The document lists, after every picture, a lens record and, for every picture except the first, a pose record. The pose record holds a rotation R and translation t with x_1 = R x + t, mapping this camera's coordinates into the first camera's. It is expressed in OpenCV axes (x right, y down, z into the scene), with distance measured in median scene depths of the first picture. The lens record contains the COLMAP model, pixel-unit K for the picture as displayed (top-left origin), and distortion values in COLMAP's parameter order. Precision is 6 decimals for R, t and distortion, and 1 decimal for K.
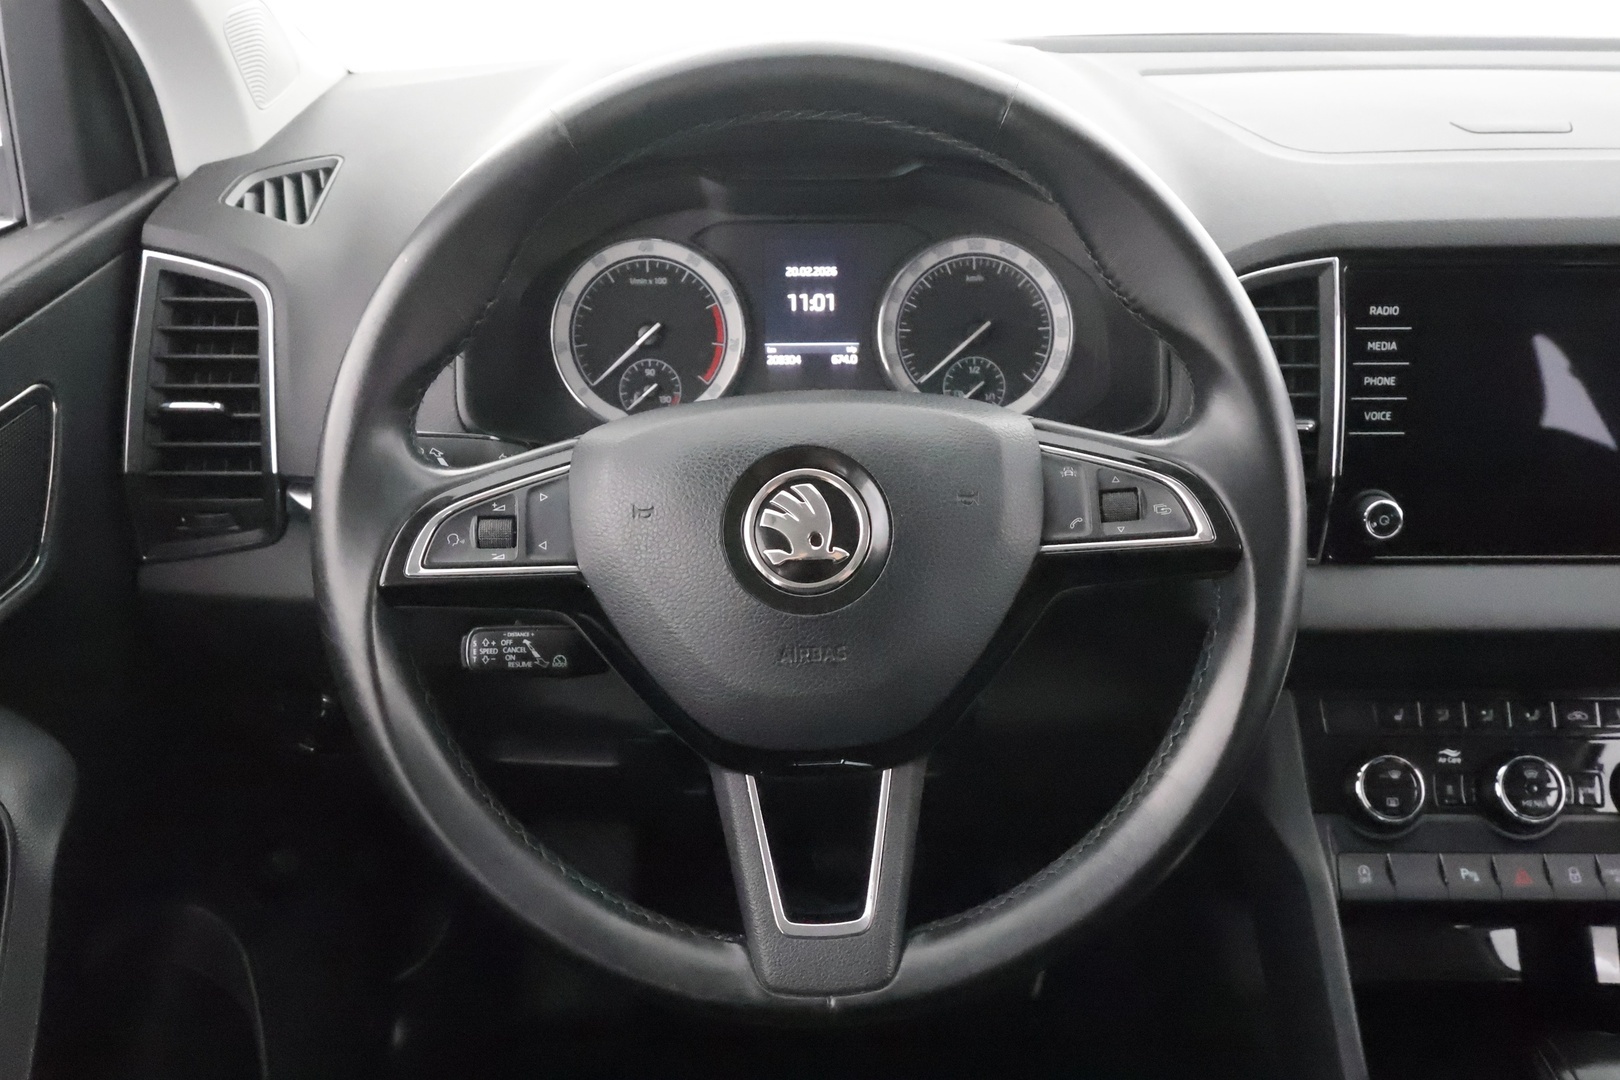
lens RADIAL K [[1281.2, 0, 813.5], [0, 1281.2, 543.5], [0, 0, 1]] dist [-0.004227, 0.016027]
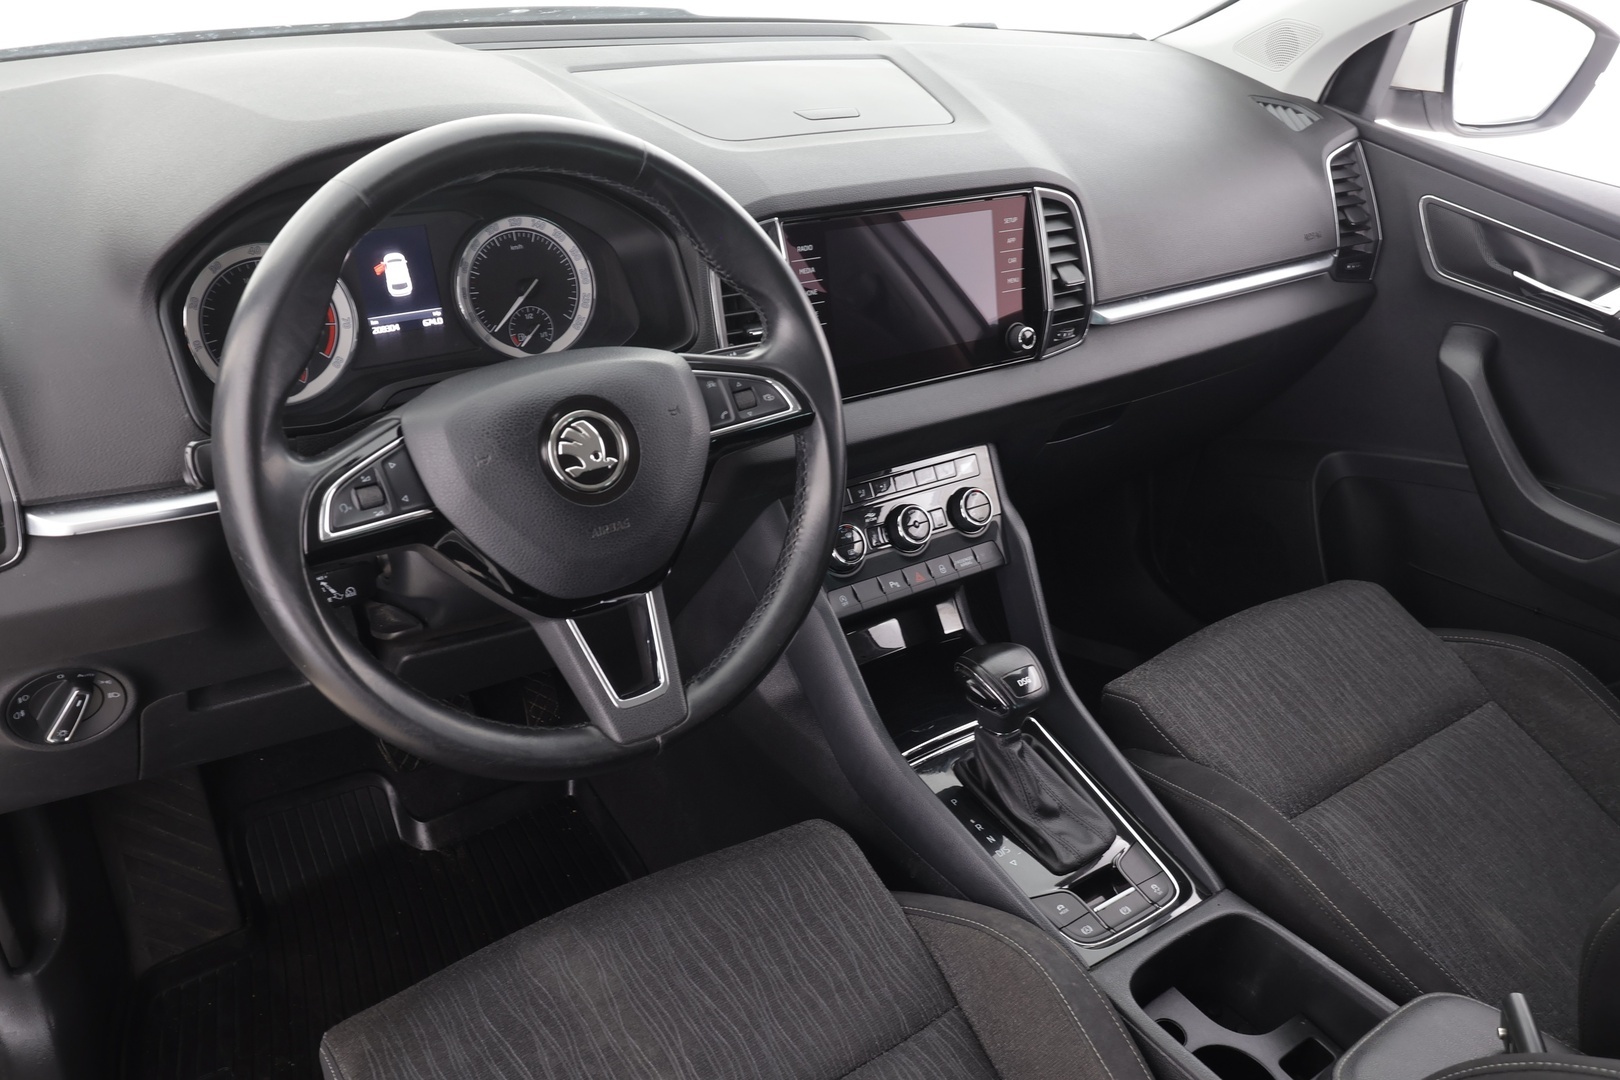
lens RADIAL K [[1281.2, 0, 827.4], [0, 1281.2, 548.5], [0, 0, 1]] dist [-0.004227, 0.016027]
pose [[0.800943, -0.236738, 0.549950, -0.447137], [0.178934, 0.971178, 0.157466, -0.059837], [-0.571378, -0.027717, 0.820219, -0.294761]]
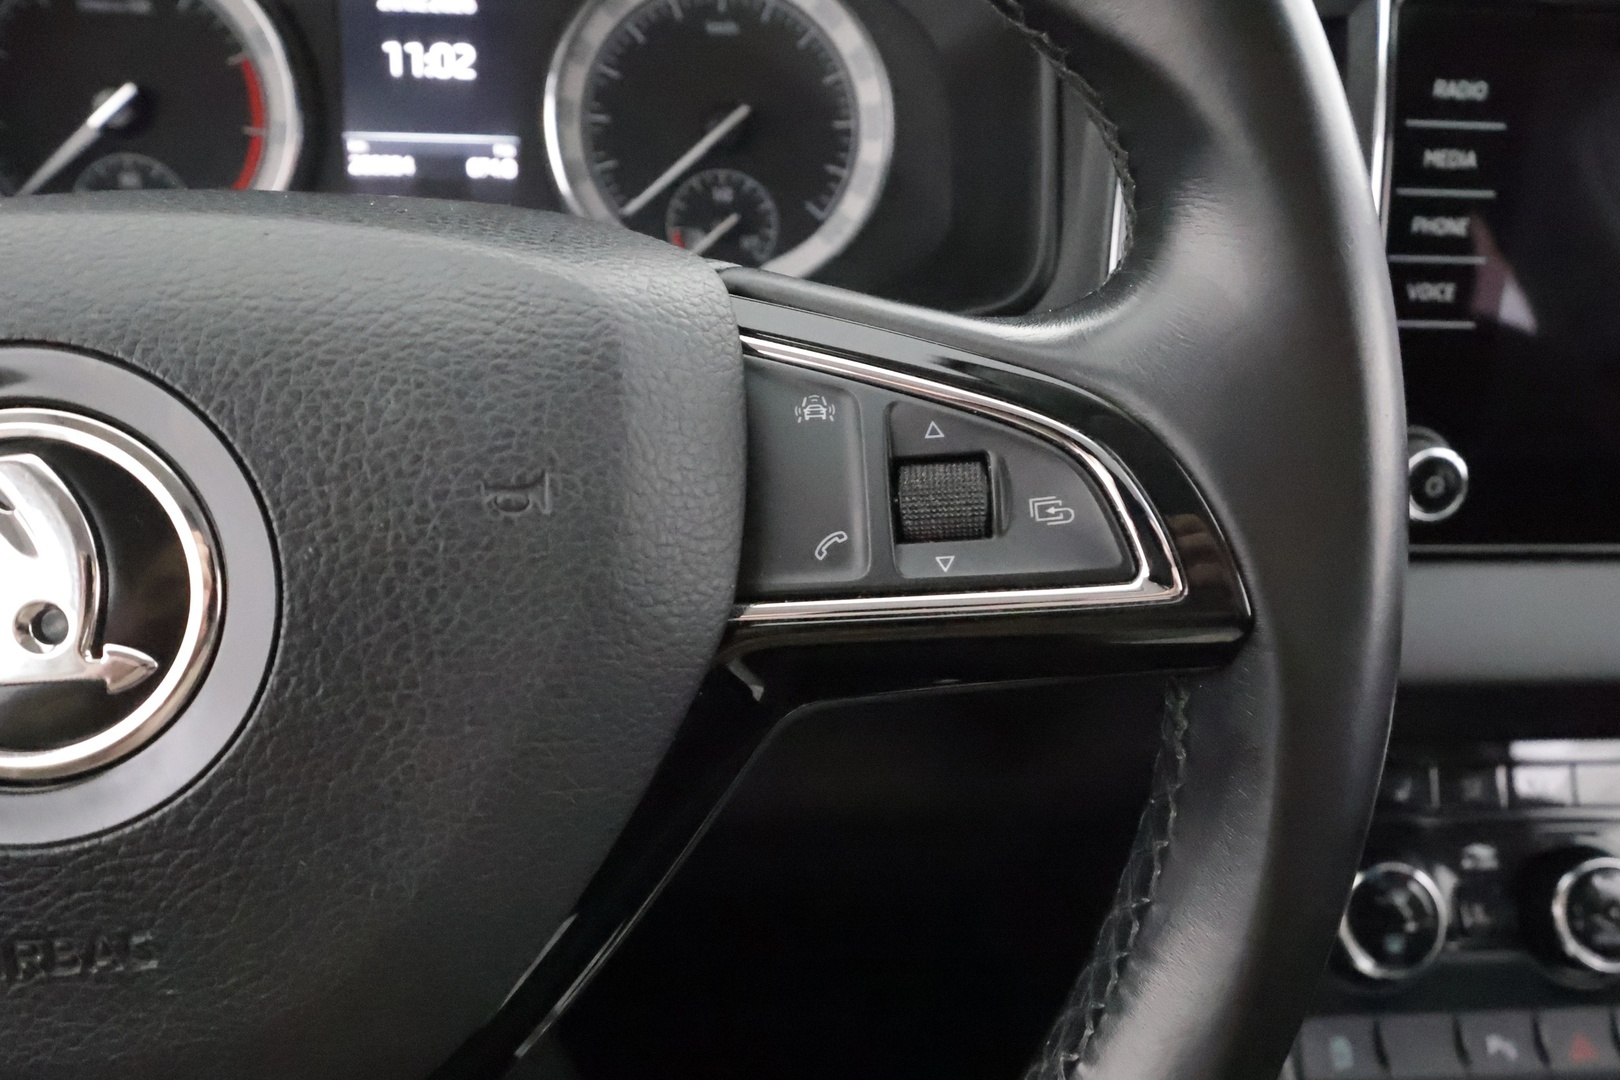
lens RADIAL K [[1281.2, 0, 812.6], [0, 1281.2, 543.4], [0, 0, 1]] dist [-0.004227, 0.016027]
pose [[0.994356, 0.005547, 0.105954, 0.113962], [-0.015600, 0.995423, 0.094282, -0.037412], [-0.104946, -0.095403, 0.989891, 0.444912]]
